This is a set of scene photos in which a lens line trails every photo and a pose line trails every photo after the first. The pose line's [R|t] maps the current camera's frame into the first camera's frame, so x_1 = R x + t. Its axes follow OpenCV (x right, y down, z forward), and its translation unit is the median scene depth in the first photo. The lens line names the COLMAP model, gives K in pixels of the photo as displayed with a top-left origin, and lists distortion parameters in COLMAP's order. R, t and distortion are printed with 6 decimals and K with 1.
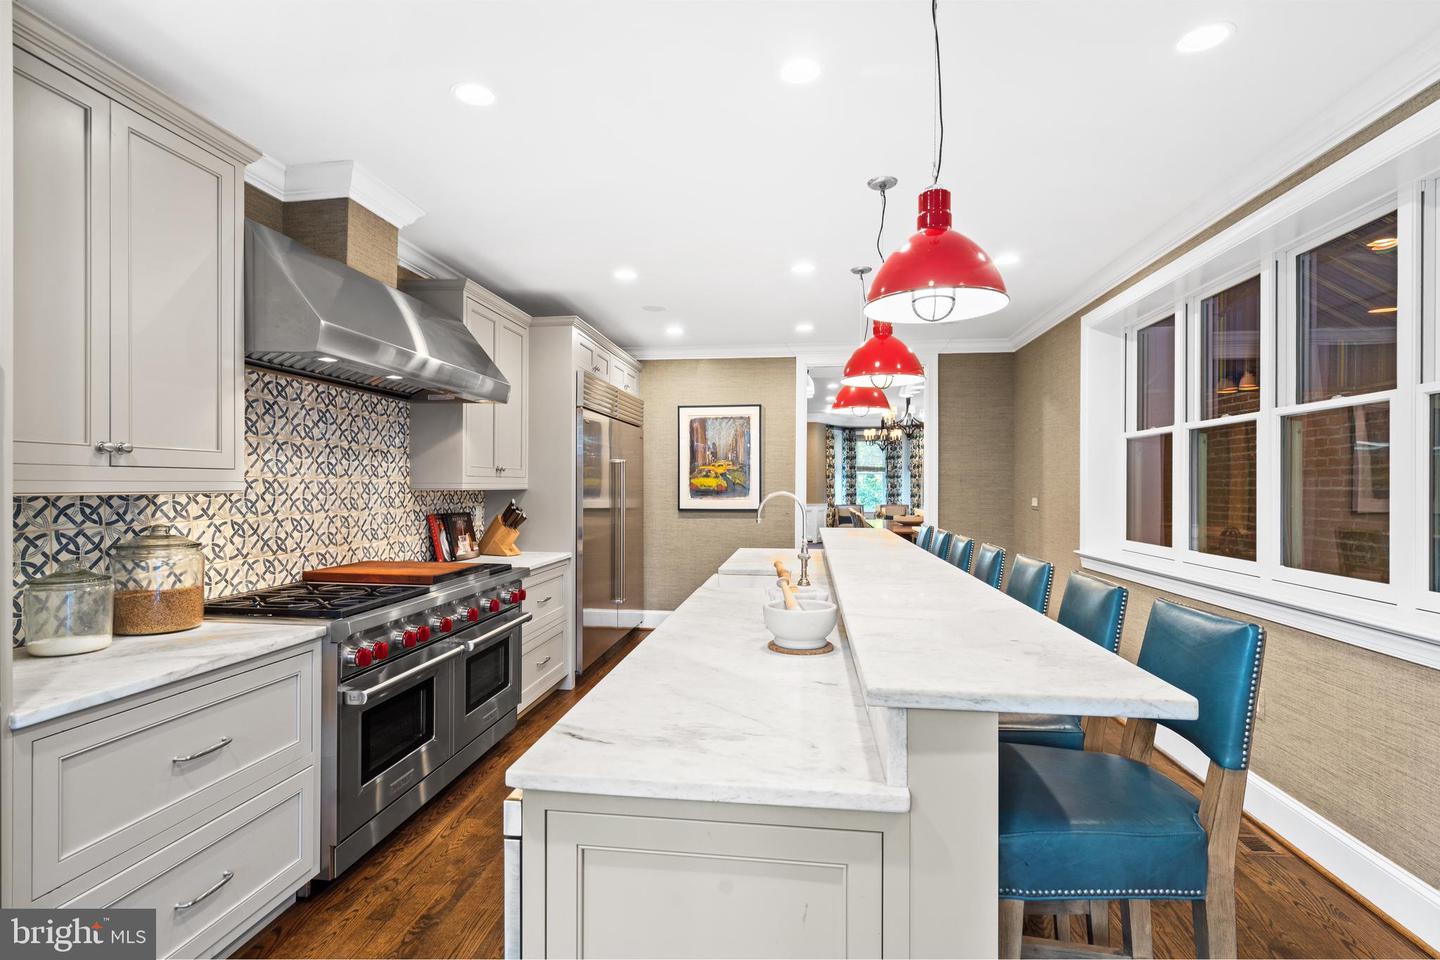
lens RADIAL K [[716.6, 0, 710.2], [0, 716.6, 487.1], [0, 0, 1]] dist [0.001069, 0.002910]
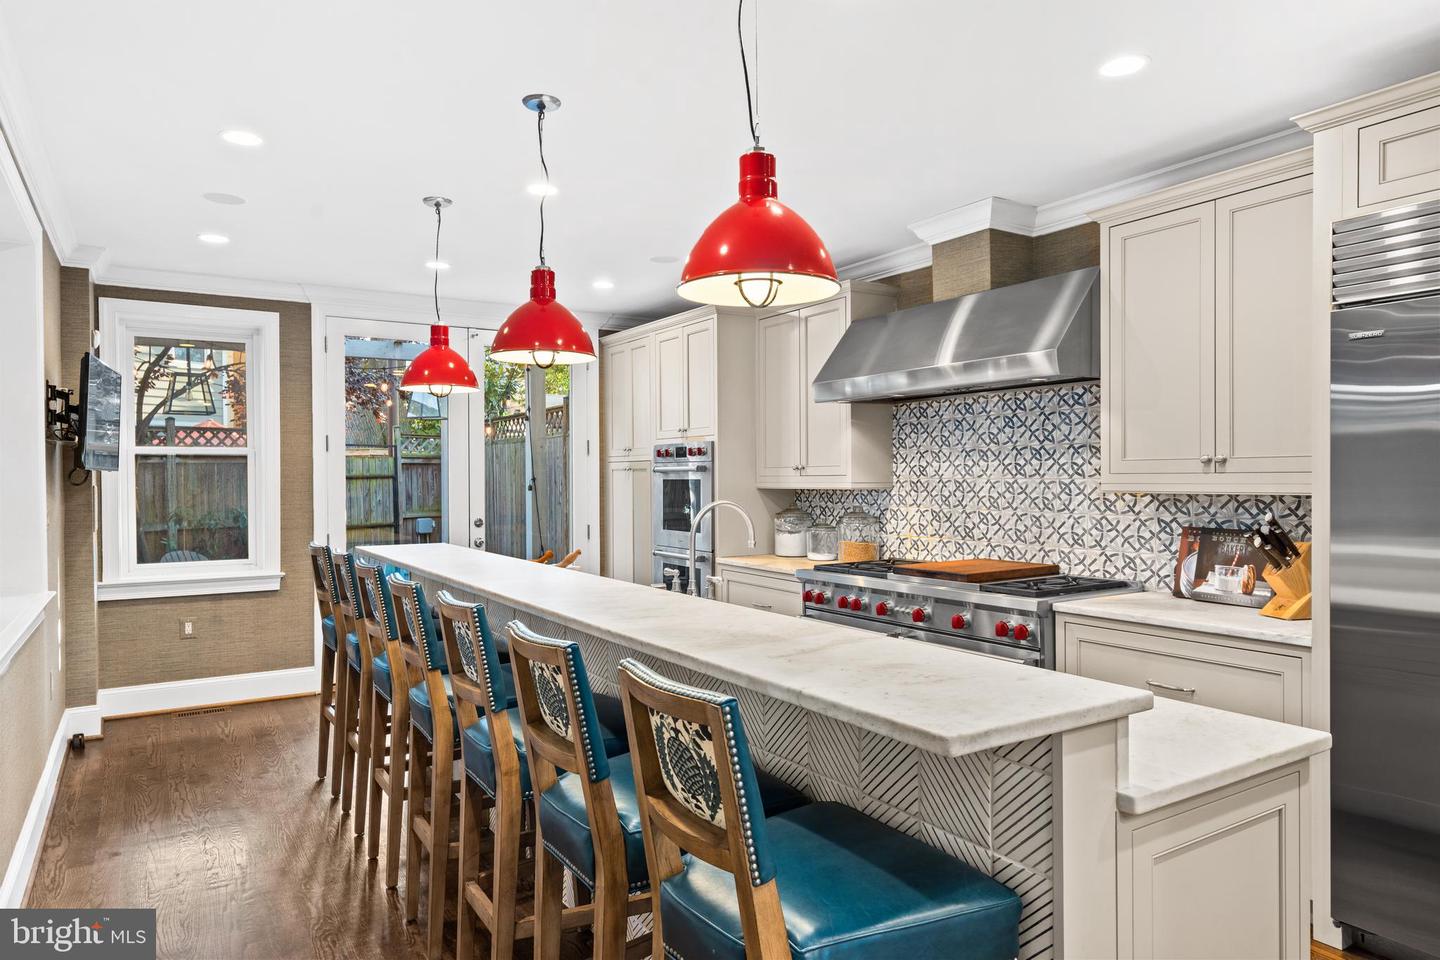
lens RADIAL K [[902.5, 0, 718.2], [0, 902.5, 479.3], [0, 0, 1]] dist [-0.009172, -0.000706]
pose [[-0.770501, -0.001915, -0.637436, 0.667401], [-0.002063, 0.999998, -0.000511, -0.009313], [0.637436, 0.000921, -0.770503, 1.755956]]
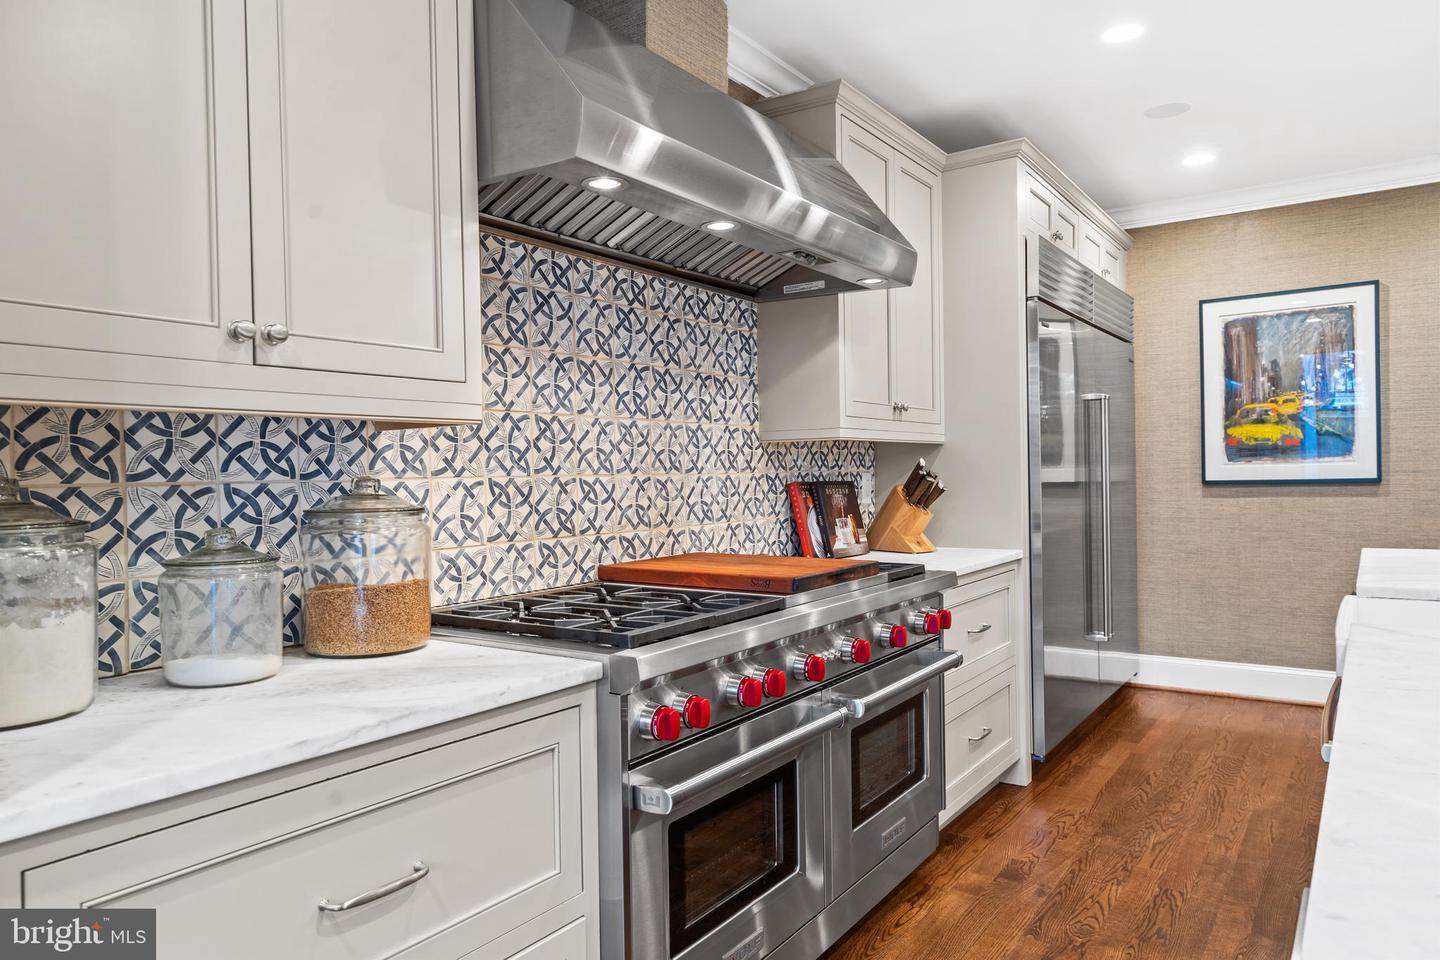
lens RADIAL K [[964.1, 0, 707.9], [0, 964.1, 483.6], [0, 0, 1]] dist [0.007971, -0.000332]
pose [[0.890451, -0.014156, -0.454858, -0.093807], [0.019362, 0.999789, 0.006789, 0.039984], [0.454666, -0.014852, 0.890538, 0.278402]]
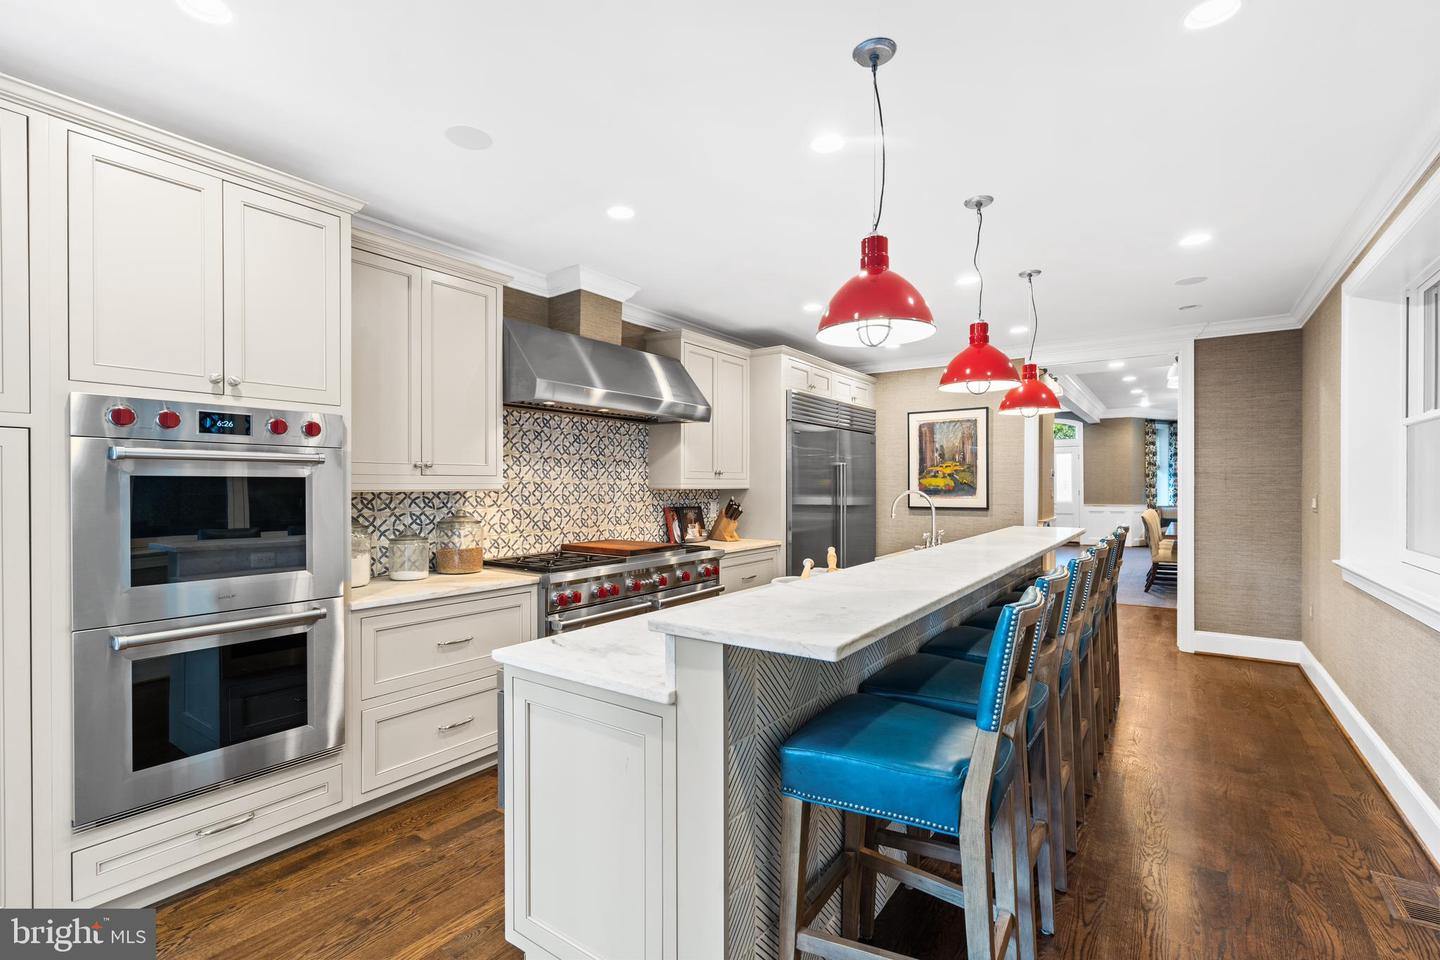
lens RADIAL K [[656.0, 0, 706.1], [0, 656.0, 487.3], [0, 0, 1]] dist [-0.001468, 0.001070]
pose [[0.881803, -0.001095, -0.471617, 0.318028], [0.001317, 0.999999, 0.000140, 0.000723], [0.471617, -0.000744, 0.881803, -0.053469]]
